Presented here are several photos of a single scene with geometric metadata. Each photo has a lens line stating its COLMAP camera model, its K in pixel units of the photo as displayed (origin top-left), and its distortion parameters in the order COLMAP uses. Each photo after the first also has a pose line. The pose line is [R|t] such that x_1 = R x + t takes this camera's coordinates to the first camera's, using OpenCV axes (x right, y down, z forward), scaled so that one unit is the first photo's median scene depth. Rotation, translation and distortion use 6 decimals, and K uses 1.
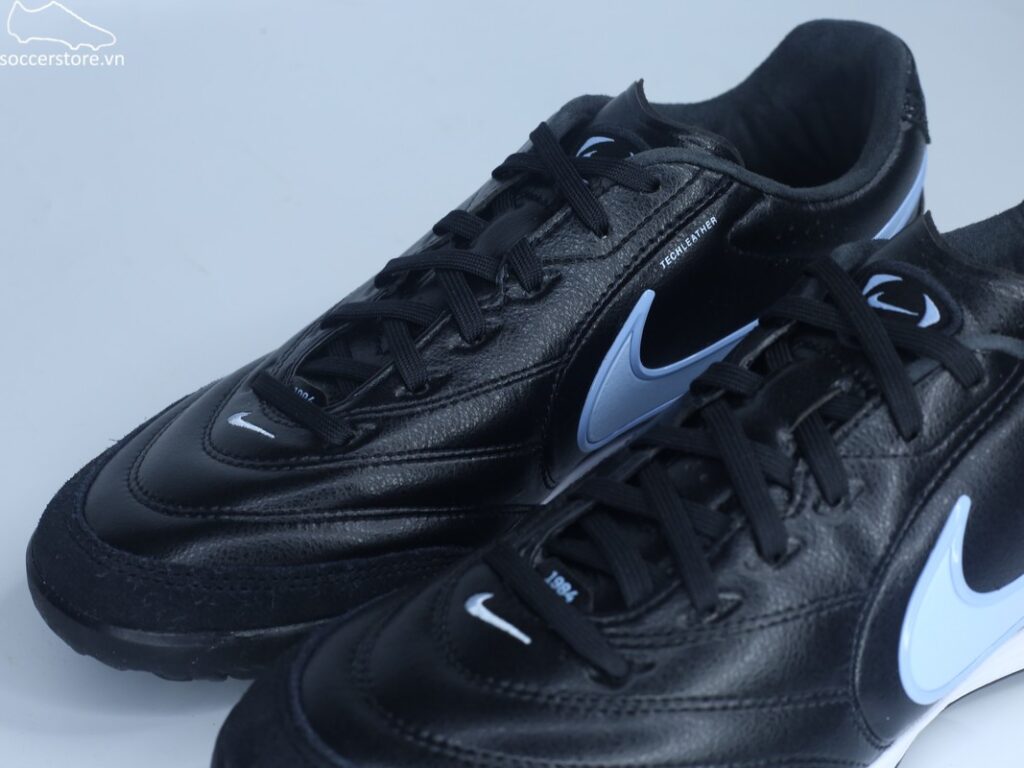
lens RADIAL K [[1895.2, 0, 512.0], [0, 1895.2, 384.0], [0, 0, 1]] dist [-0.122315, -0.040386]
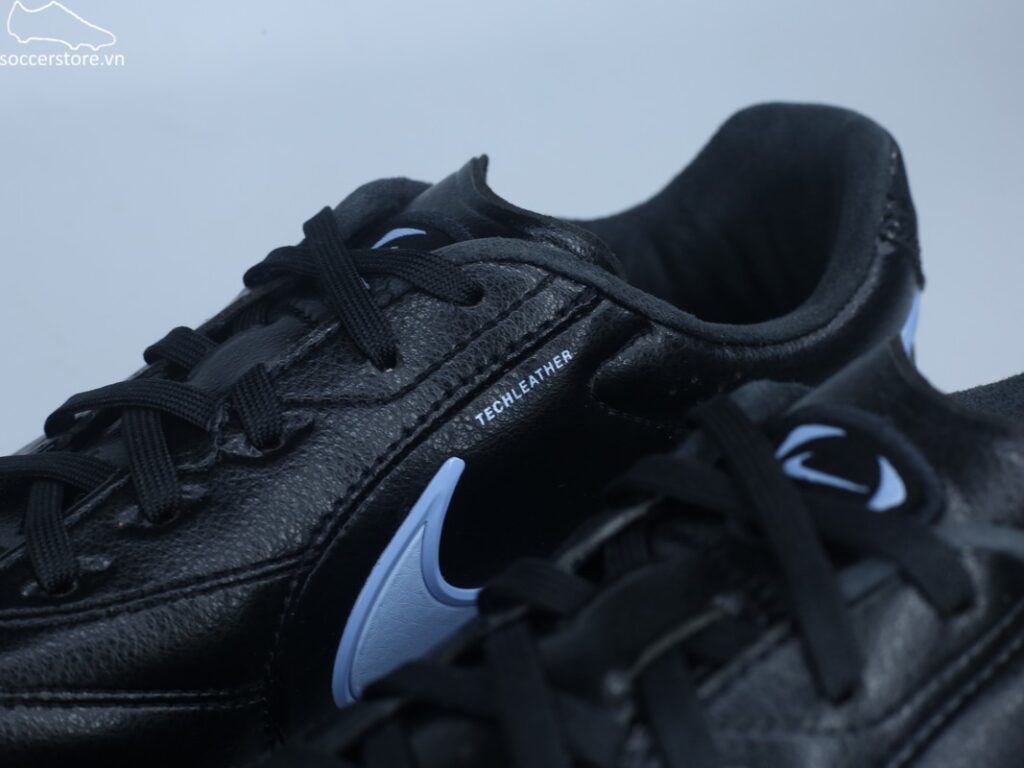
lens RADIAL K [[1974.9, 0, 512.0], [0, 1974.9, 384.0], [0, 0, 1]] dist [-0.127275, -0.253177]
pose [[0.998369, 0.052386, -0.022696, 0.108606], [-0.055321, 0.985913, -0.157845, 0.029417], [0.014107, 0.158843, 0.987203, 0.364657]]
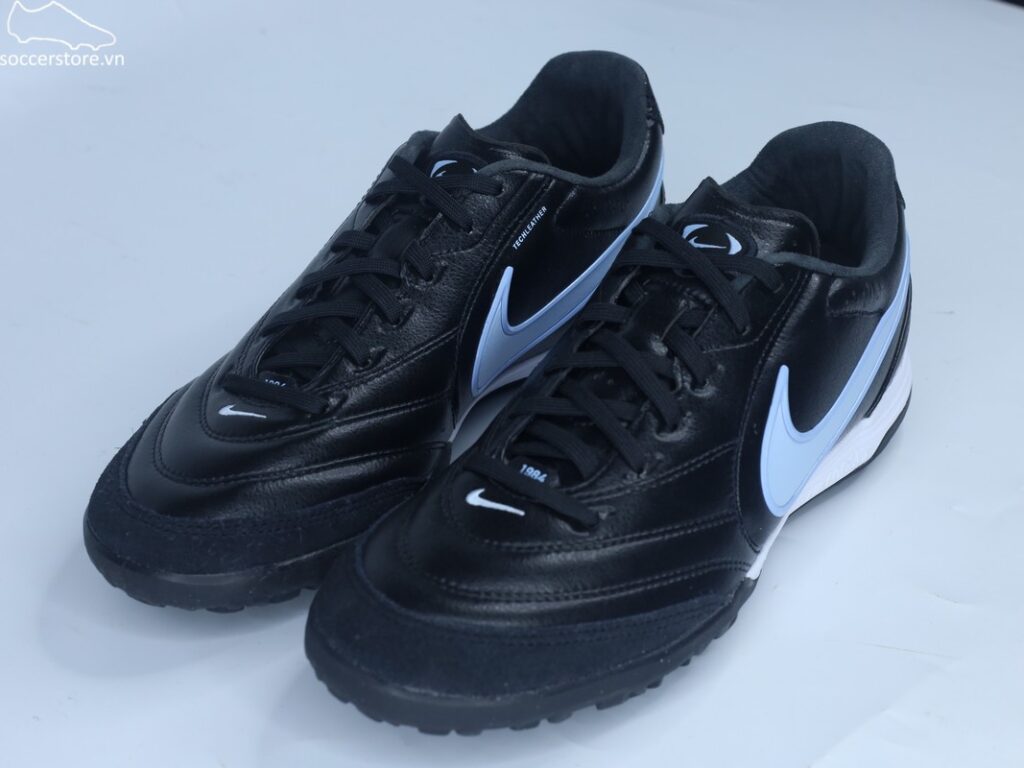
lens RADIAL K [[1861.2, 0, 512.0], [0, 1861.2, 384.0], [0, 0, 1]] dist [-0.048714, -0.168283]
pose [[0.953596, -0.163626, 0.252746, -0.283333], [0.169441, 0.985540, -0.001260, 0.035797], [-0.248885, 0.044027, 0.967532, -0.285902]]
